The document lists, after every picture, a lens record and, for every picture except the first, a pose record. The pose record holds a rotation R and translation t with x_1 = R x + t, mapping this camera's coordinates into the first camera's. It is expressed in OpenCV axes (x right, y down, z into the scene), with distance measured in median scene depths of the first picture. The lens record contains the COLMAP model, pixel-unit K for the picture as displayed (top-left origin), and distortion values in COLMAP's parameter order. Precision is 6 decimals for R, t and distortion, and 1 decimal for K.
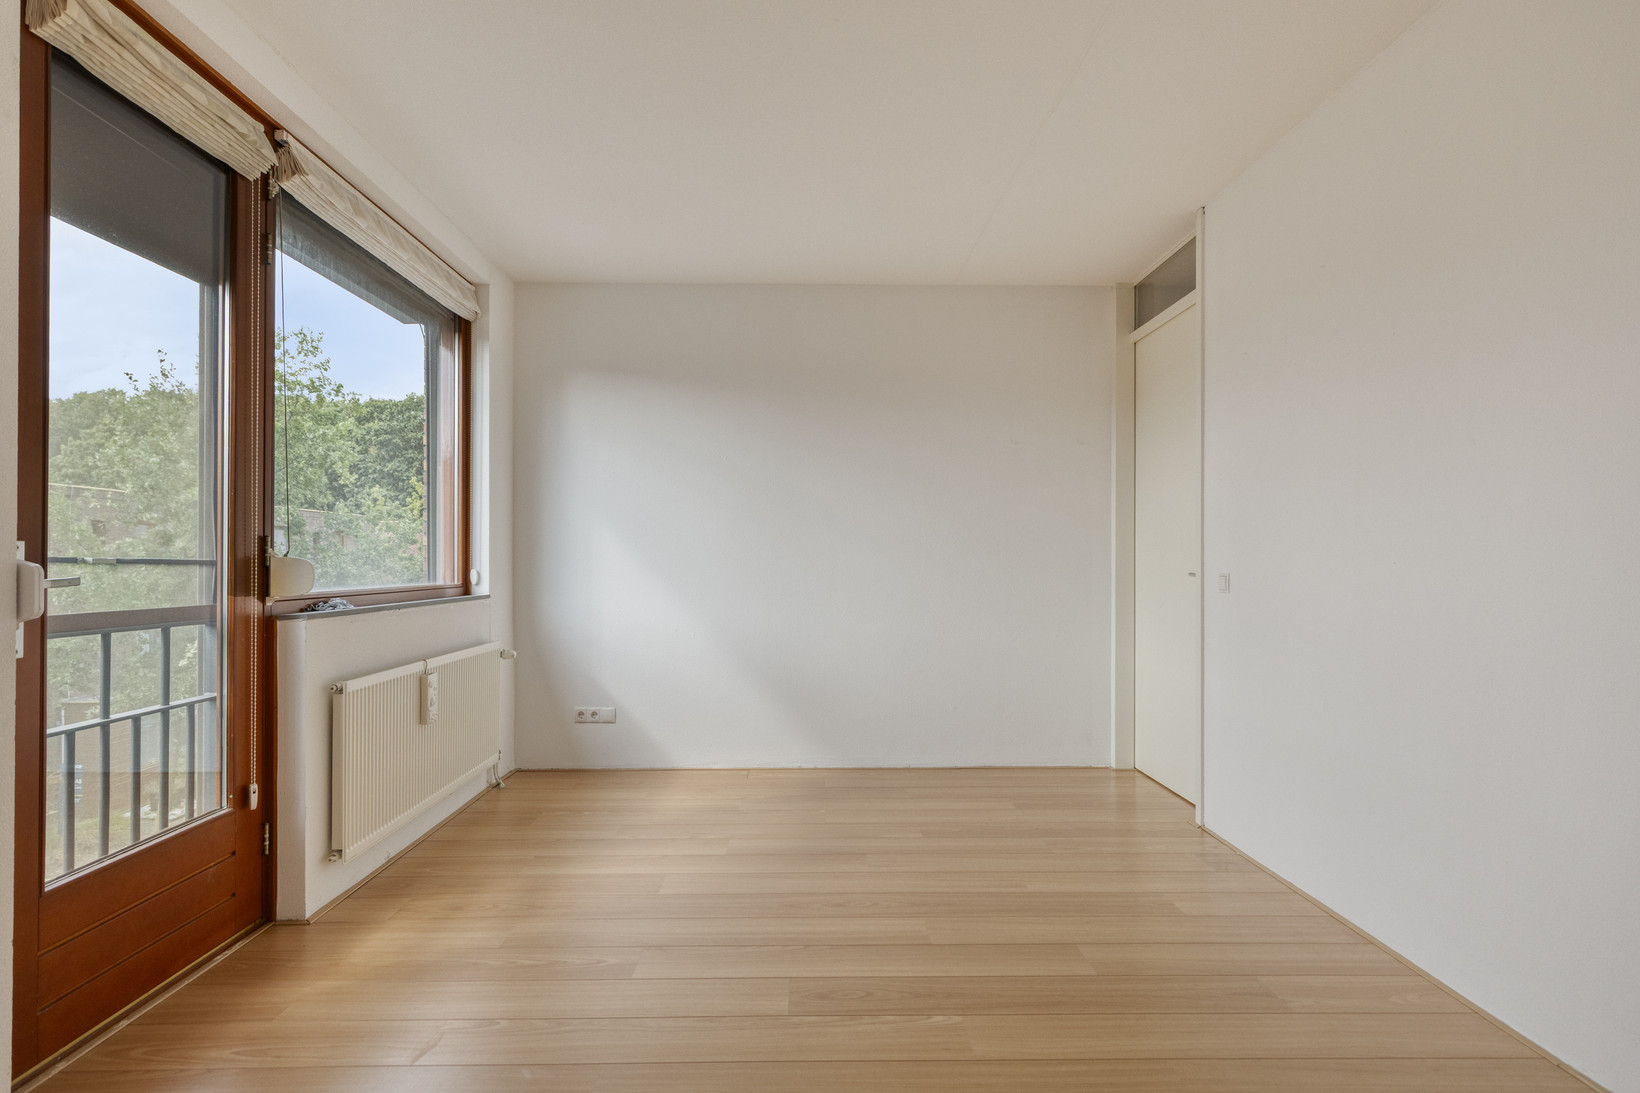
lens RADIAL K [[881.3, 0, 815.9], [0, 881.3, 555.4], [0, 0, 1]] dist [-0.000096, 0.000022]
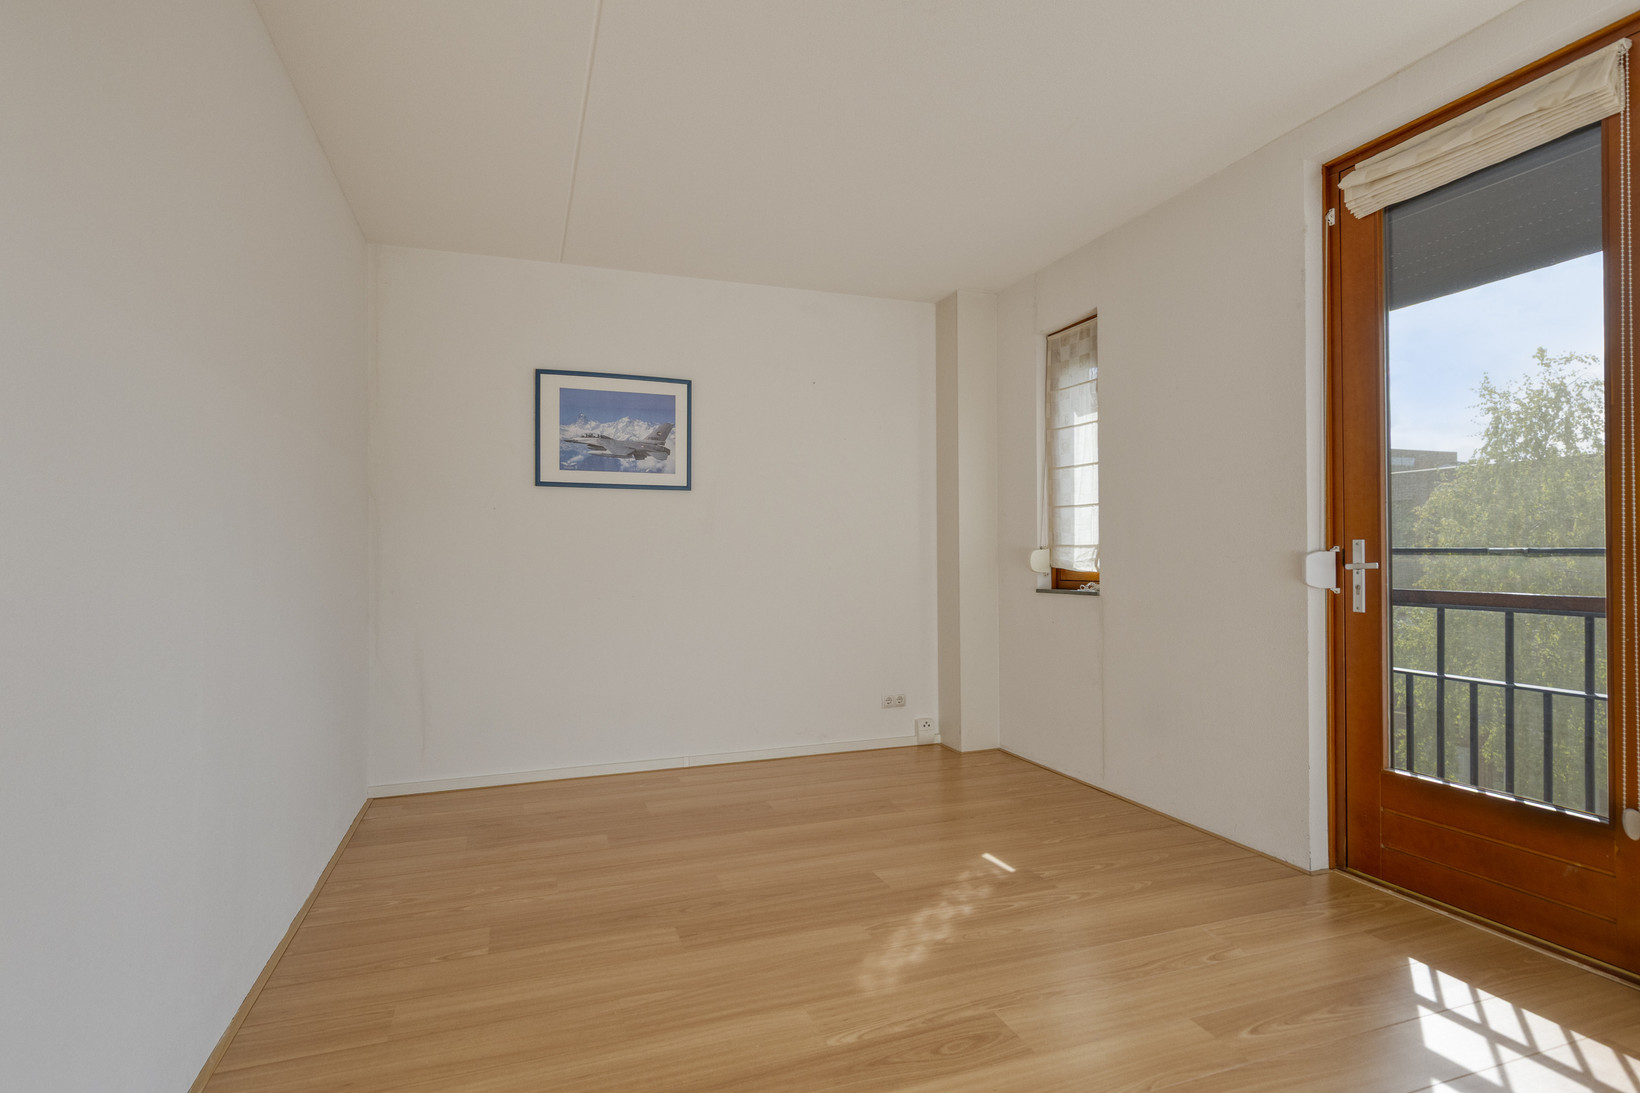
lens RADIAL K [[843.5, 0, 821.3], [0, 843.5, 557.2], [0, 0, 1]] dist [-0.000113, -0.000017]
pose [[-0.947379, 0.007817, -0.320019, 0.448605], [0.009803, 0.999941, -0.004597, 0.009775], [0.319965, -0.007492, -0.947400, 1.826633]]
